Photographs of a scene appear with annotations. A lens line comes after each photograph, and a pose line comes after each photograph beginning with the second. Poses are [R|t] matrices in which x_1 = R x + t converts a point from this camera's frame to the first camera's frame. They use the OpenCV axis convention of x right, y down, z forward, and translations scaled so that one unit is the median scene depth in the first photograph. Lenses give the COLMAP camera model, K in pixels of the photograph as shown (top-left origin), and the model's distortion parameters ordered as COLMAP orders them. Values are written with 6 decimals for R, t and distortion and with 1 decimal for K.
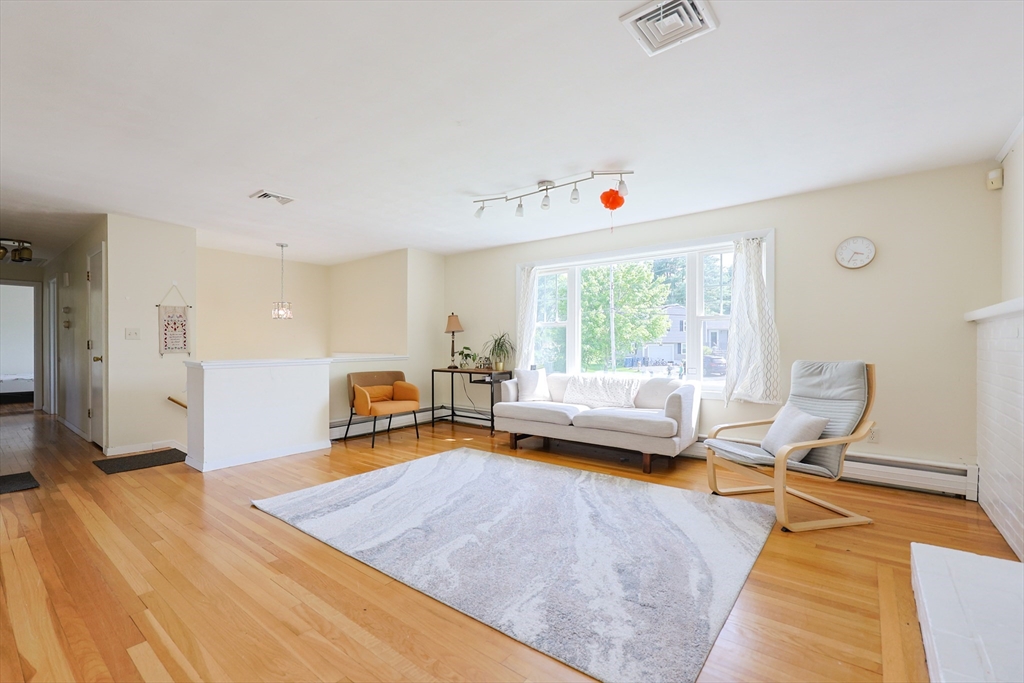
lens RADIAL K [[441.1, 0, 526.2], [0, 441.1, 347.9], [0, 0, 1]] dist [0.001890, -0.000769]
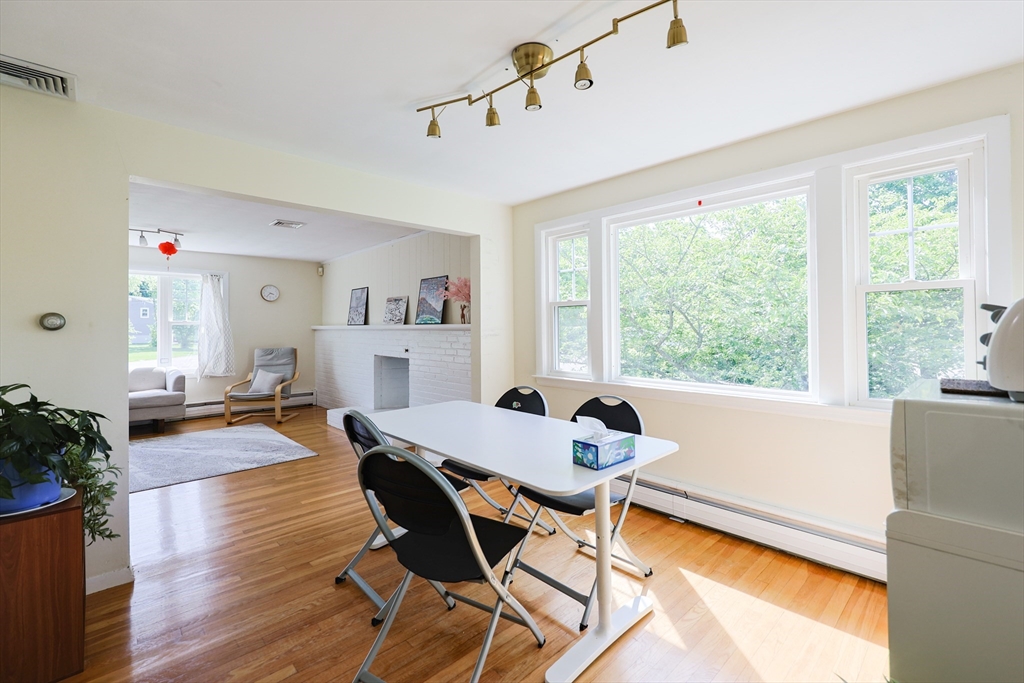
lens RADIAL K [[441.1, 0, 519.0], [0, 441.1, 318.2], [0, 0, 1]] dist [0.001890, -0.000769]
pose [[0.150657, 0.028071, 0.988188, -0.997783], [0.013008, 0.999454, -0.030374, -0.028935], [-0.988501, 0.017430, 0.150209, -0.379956]]
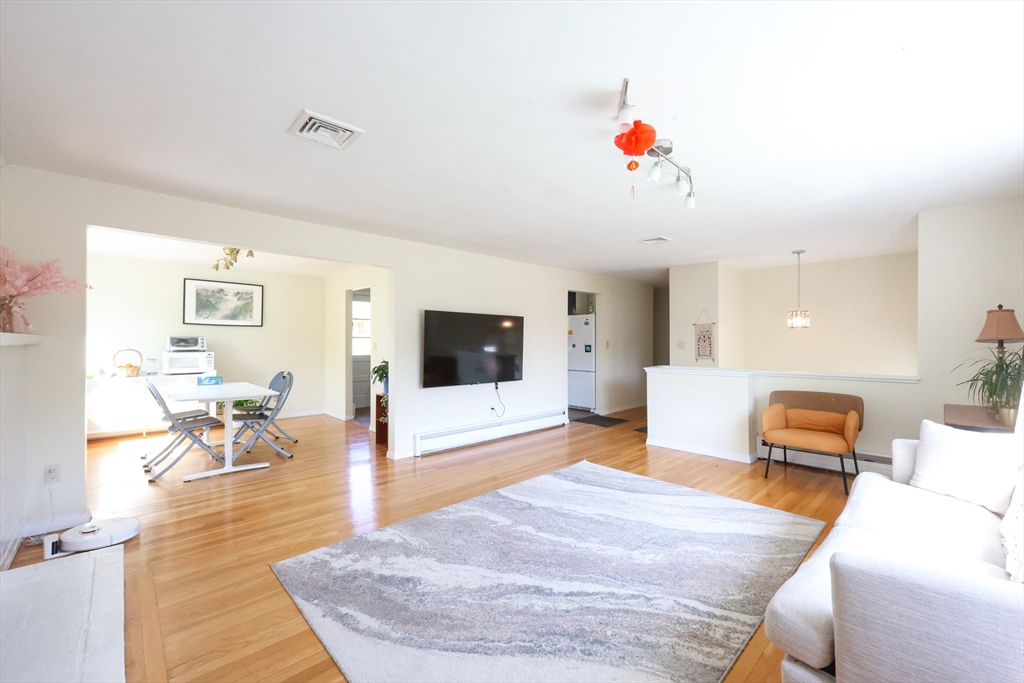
lens RADIAL K [[420.5, 0, 516.8], [0, 420.5, 337.7], [0, 0, 1]] dist [-0.002185, 0.000367]
pose [[-0.157198, -0.006347, -0.987547, 0.711216], [-0.008317, 0.999952, -0.005102, -0.053764], [0.987532, 0.007411, -0.157244, 0.841225]]
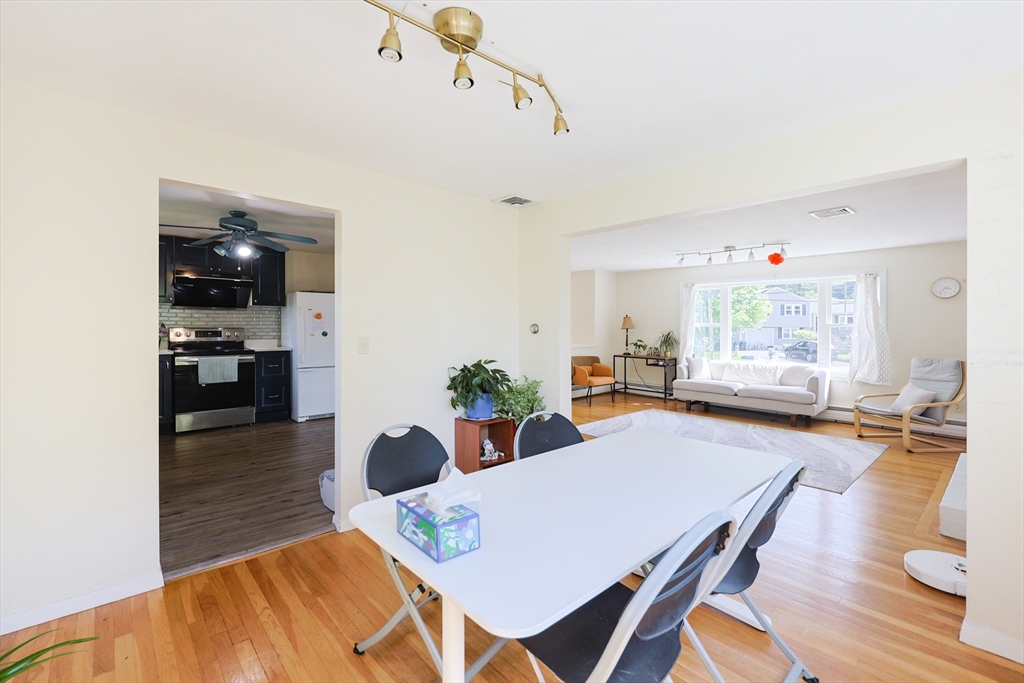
lens RADIAL K [[441.1, 0, 523.5], [0, 441.1, 323.7], [0, 0, 1]] dist [0.001890, -0.000769]
pose [[0.983015, 0.007361, -0.183379, -0.387243], [-0.009394, 0.999904, -0.010220, -0.056798], [0.183286, 0.011769, 0.982989, -0.725306]]
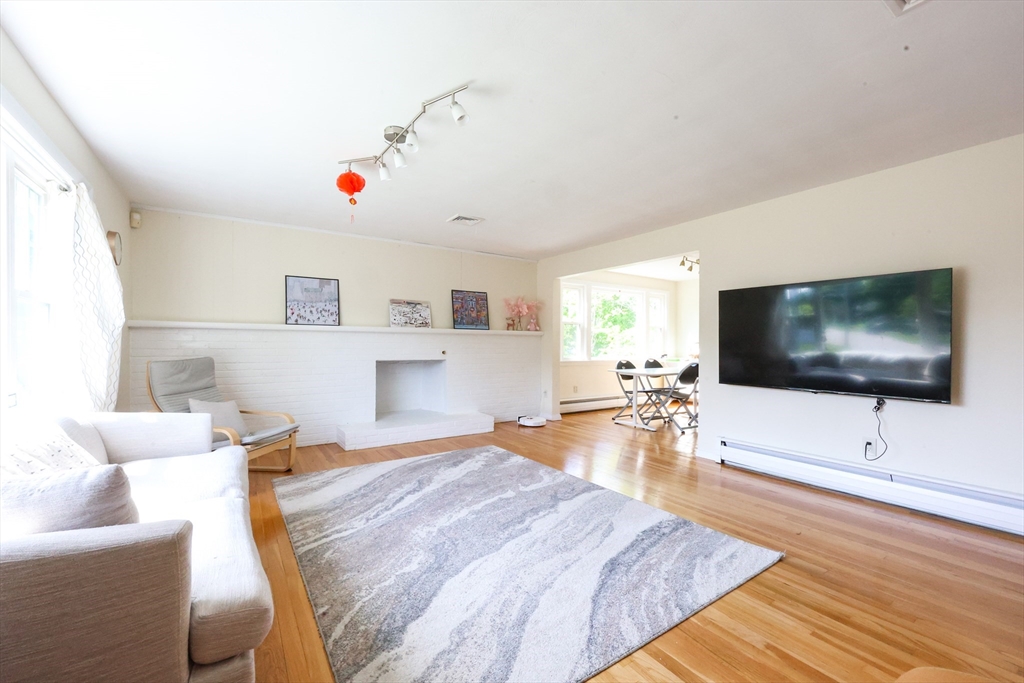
lens RADIAL K [[420.5, 0, 520.8], [0, 420.5, 349.1], [0, 0, 1]] dist [-0.002185, 0.000367]
pose [[-0.948123, -0.003611, 0.317883, -0.362746], [0.002464, 0.999822, 0.018708, -0.012780], [-0.317894, 0.018520, -0.947945, 1.533204]]
